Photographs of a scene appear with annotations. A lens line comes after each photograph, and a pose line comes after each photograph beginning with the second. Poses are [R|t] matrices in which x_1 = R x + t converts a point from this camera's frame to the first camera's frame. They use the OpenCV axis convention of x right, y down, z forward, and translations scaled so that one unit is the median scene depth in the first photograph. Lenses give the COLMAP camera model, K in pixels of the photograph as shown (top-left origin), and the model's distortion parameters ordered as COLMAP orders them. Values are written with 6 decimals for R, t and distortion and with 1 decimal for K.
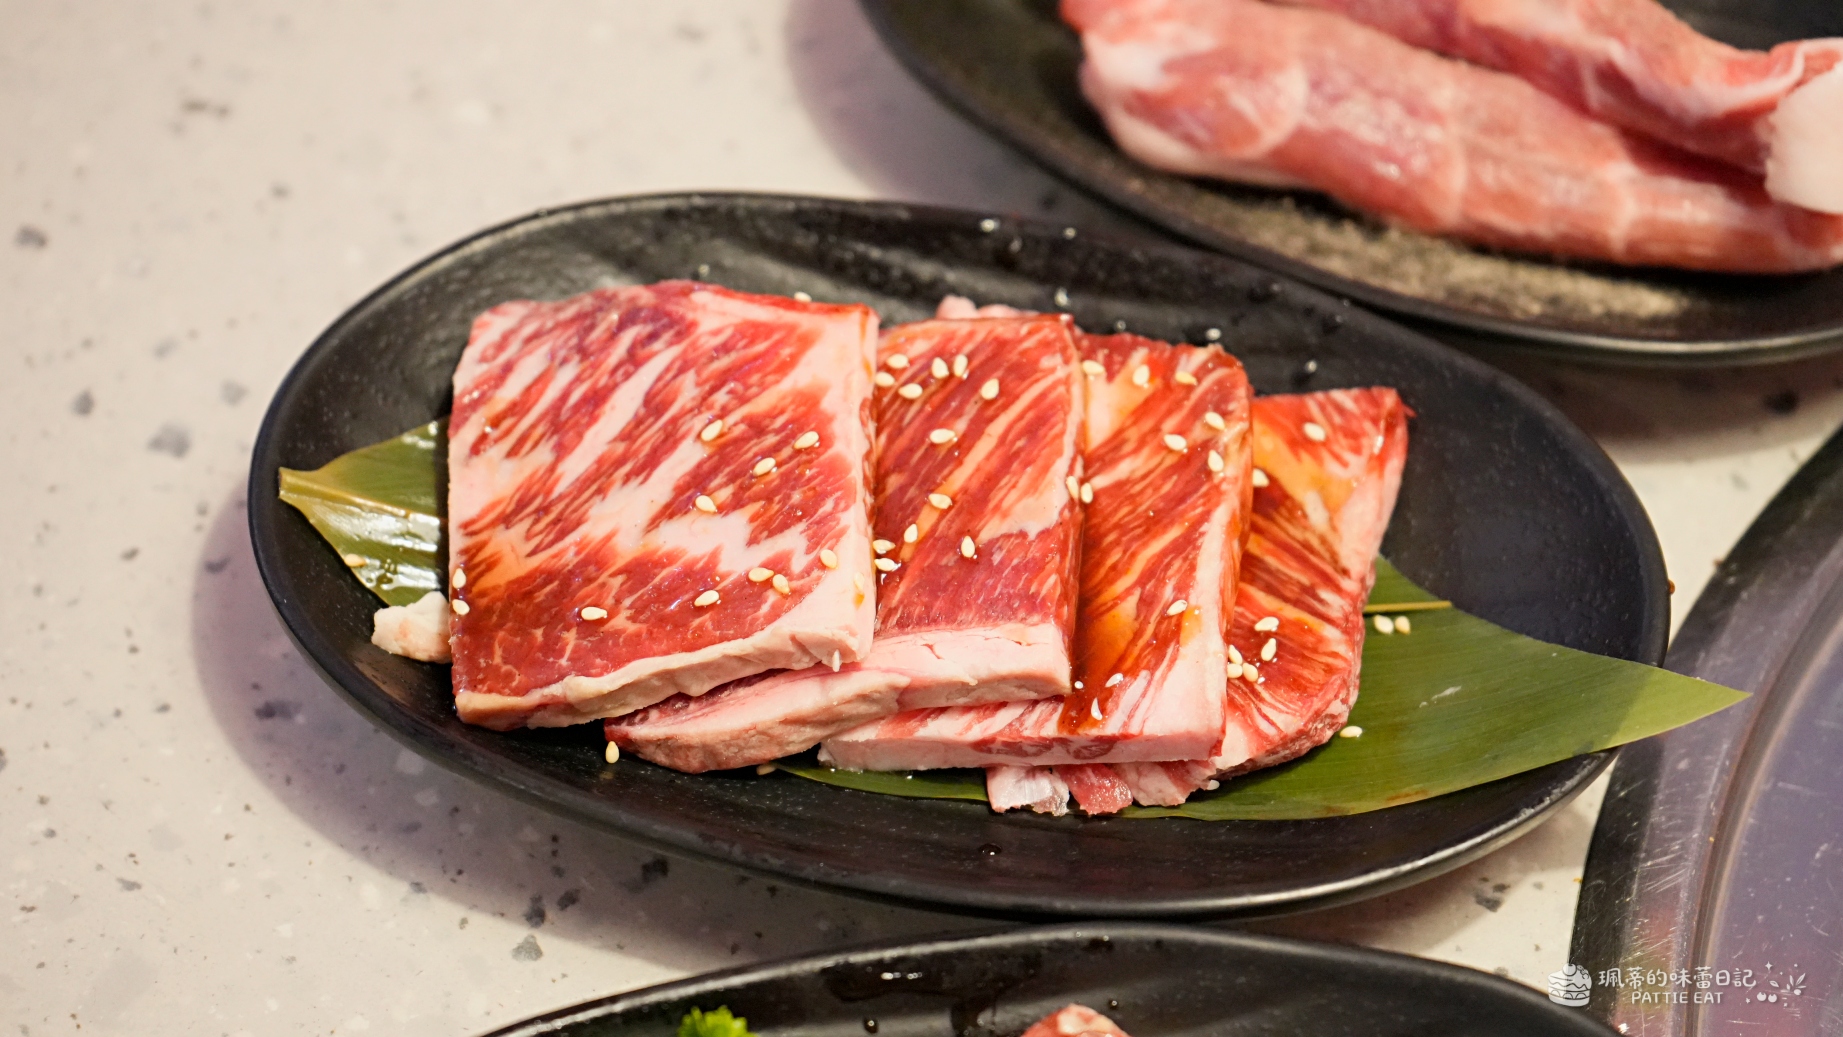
lens RADIAL K [[3562.7, 0, 921.5], [0, 3562.7, 518.5], [0, 0, 1]] dist [-0.023967, 0.019968]
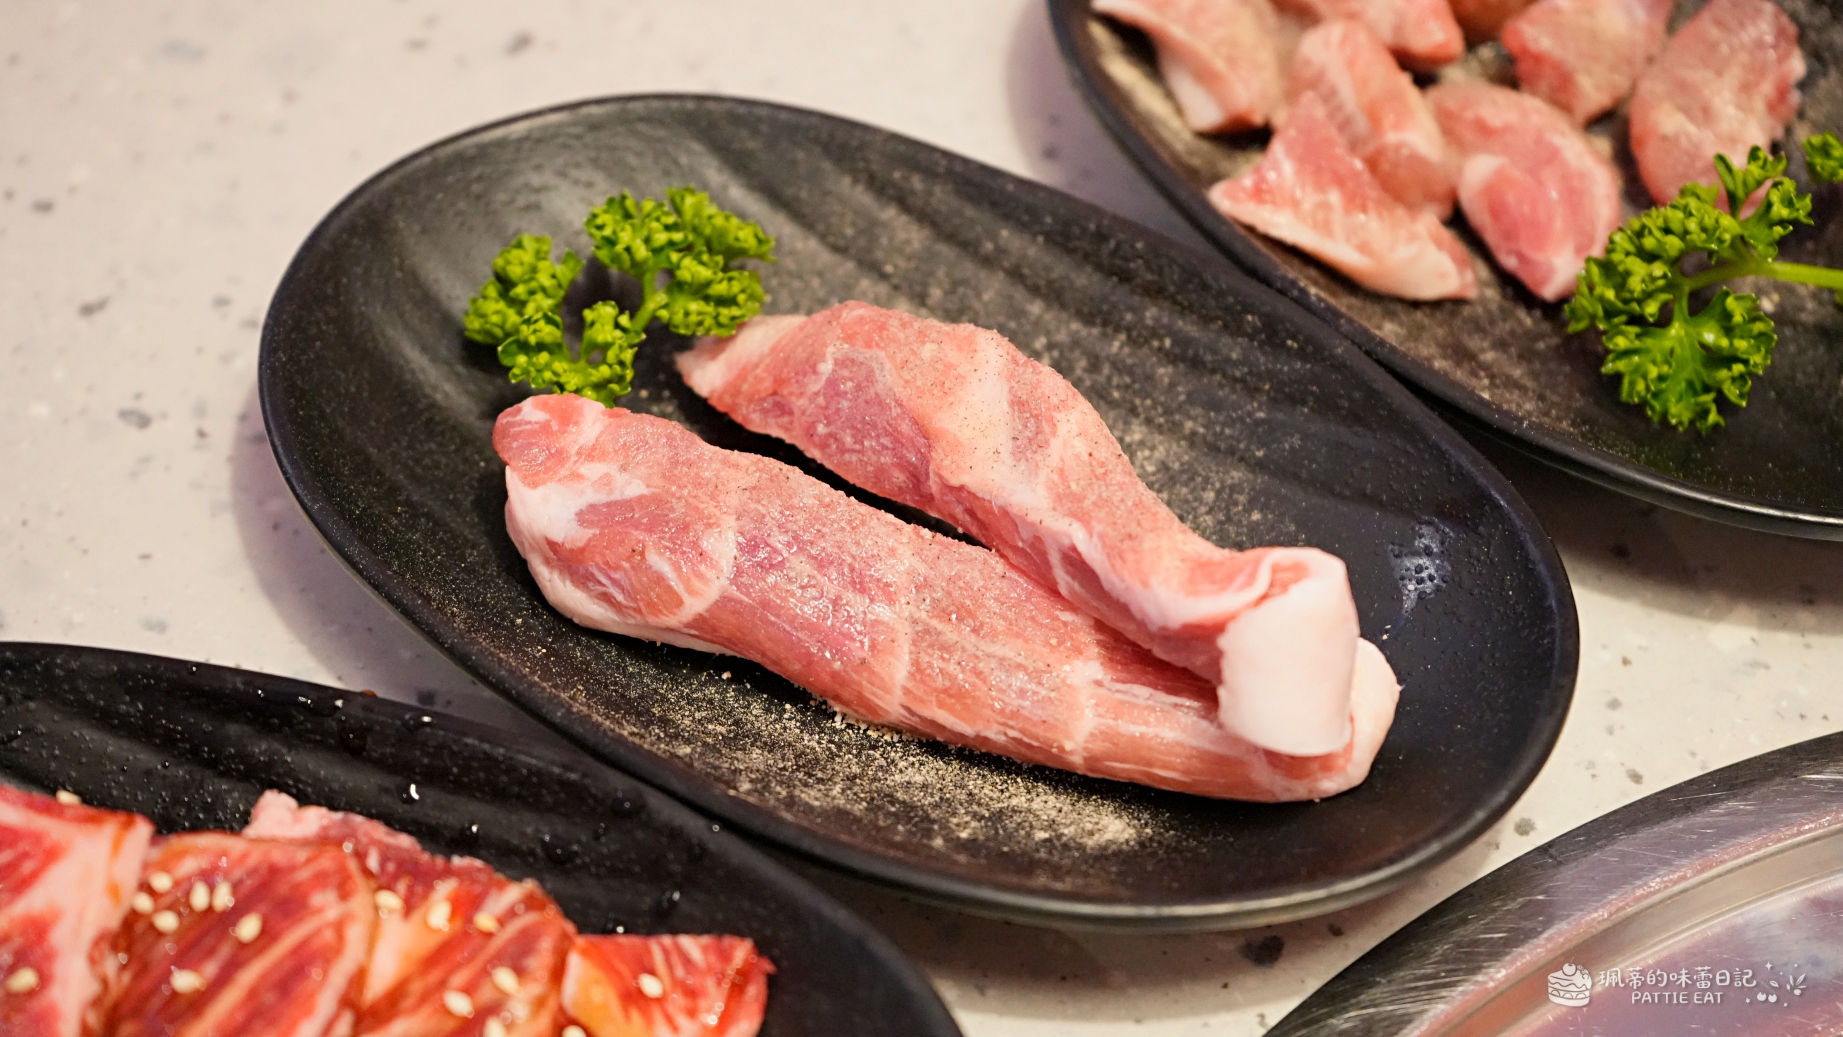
lens RADIAL K [[3562.7, 0, 921.5], [0, 3562.7, 518.5], [0, 0, 1]] dist [-0.023967, 0.019968]
pose [[0.996427, 0.053345, -0.065475, 0.225874], [-0.054716, 0.998315, -0.019336, -0.123812], [0.064333, 0.022849, 0.997667, 0.146797]]
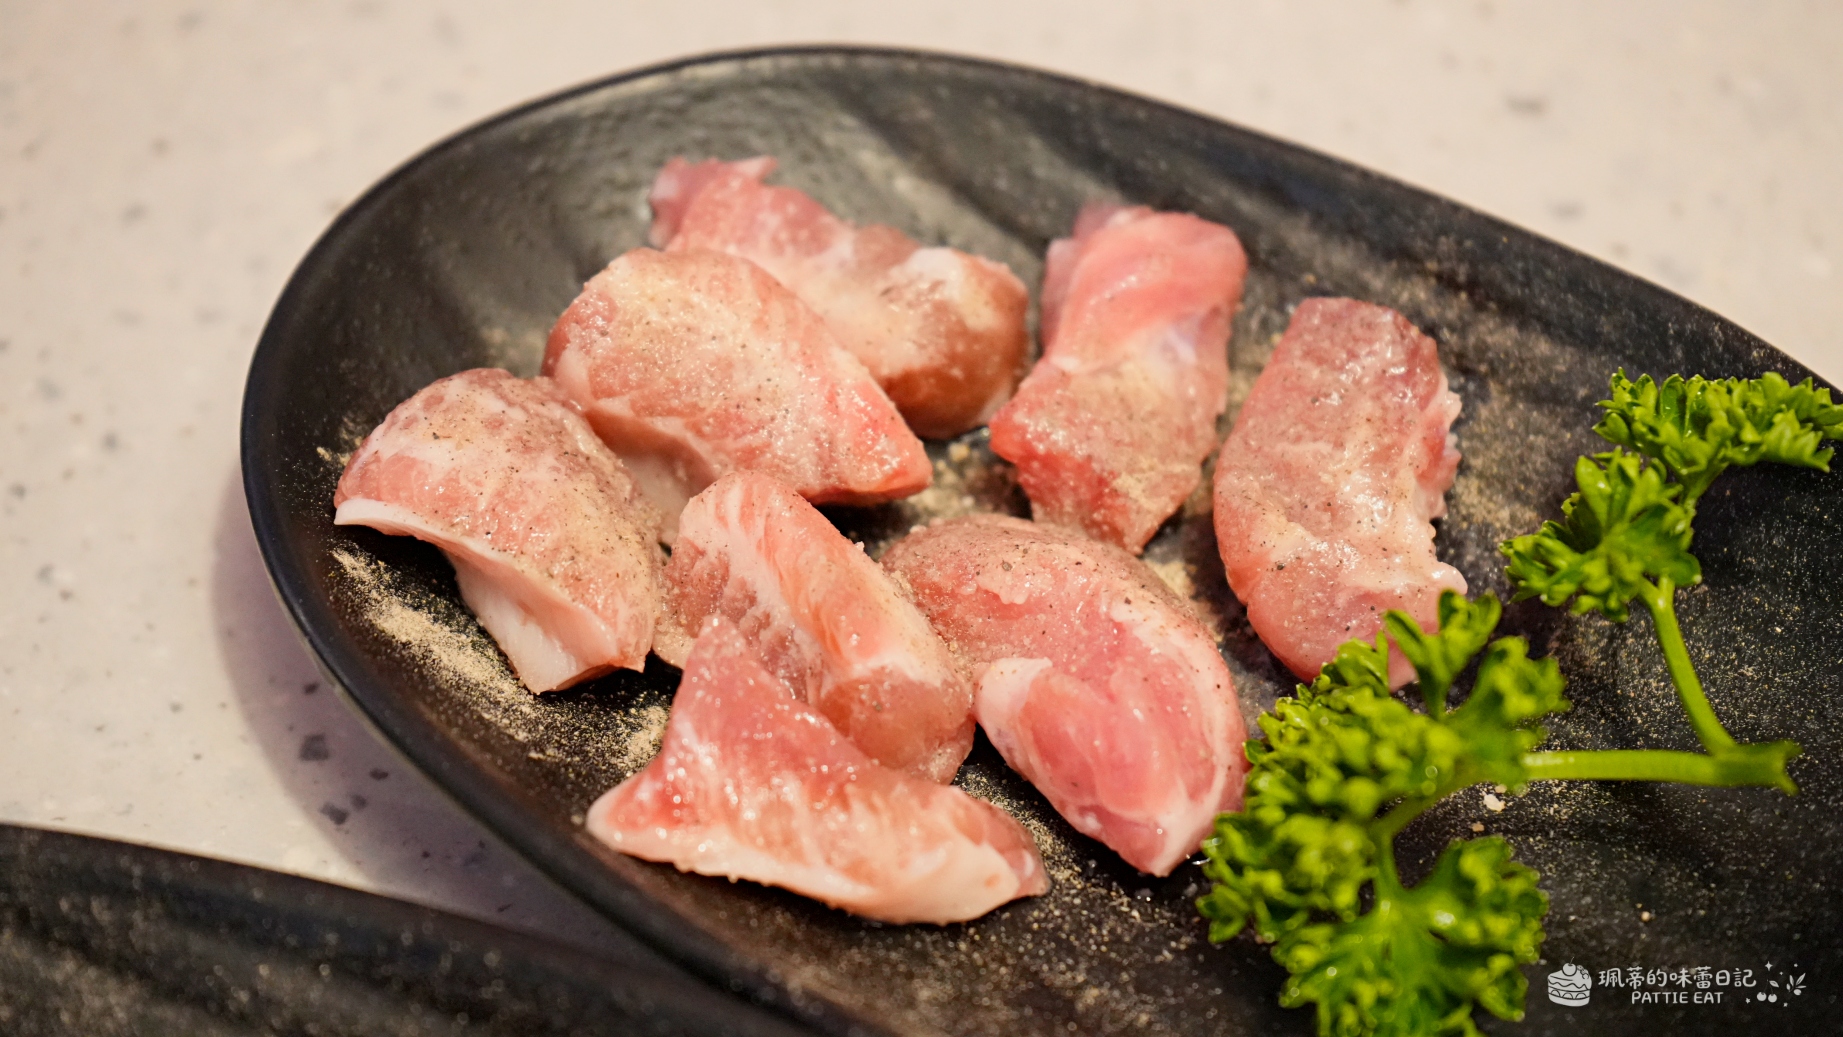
lens RADIAL K [[3781.4, 0, 921.5], [0, 3781.4, 518.5], [0, 0, 1]] dist [-0.084810, -0.252474]
pose [[0.983539, -0.148822, 0.102486, 0.233257], [0.151357, 0.988326, -0.017374, -0.258216], [-0.098704, 0.032600, 0.994583, 0.476224]]
